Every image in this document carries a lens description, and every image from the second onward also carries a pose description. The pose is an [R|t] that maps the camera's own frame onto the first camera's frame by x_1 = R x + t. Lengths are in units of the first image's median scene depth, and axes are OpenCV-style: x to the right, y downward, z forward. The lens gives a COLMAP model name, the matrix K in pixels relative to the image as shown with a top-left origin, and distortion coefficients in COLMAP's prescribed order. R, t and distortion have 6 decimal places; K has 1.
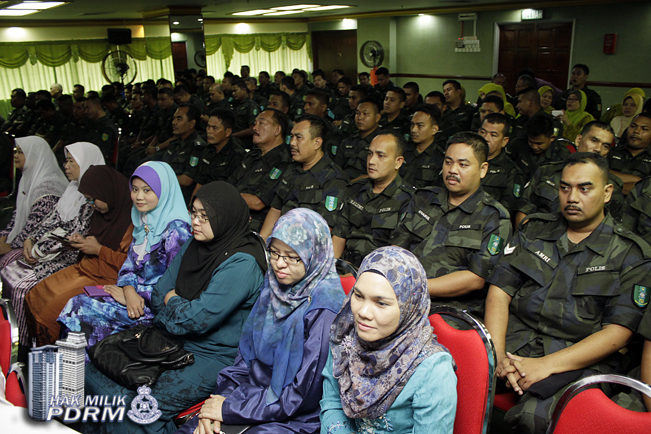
lens RADIAL K [[559.1, 0, 319.8], [0, 559.1, 223.8], [0, 0, 1]] dist [-0.130096, 0.099705]
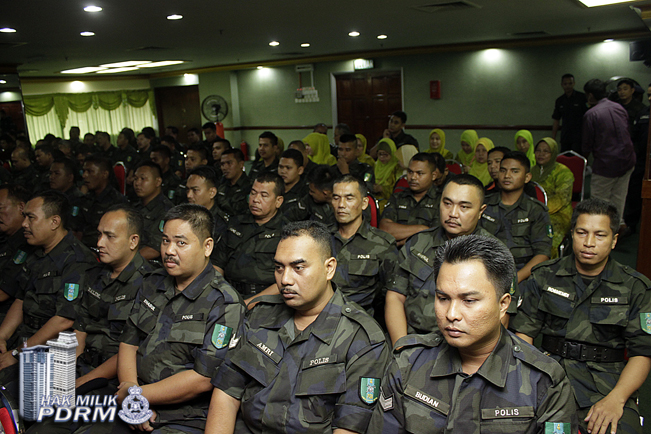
lens RADIAL K [[559.1, 0, 323.3], [0, 559.1, 221.0], [0, 0, 1]] dist [-0.130096, 0.099705]
pose [[0.970611, -0.074195, 0.228931, 0.206412], [0.095352, 0.991997, -0.082770, -0.037214], [-0.220957, 0.102167, 0.969917, 0.092149]]
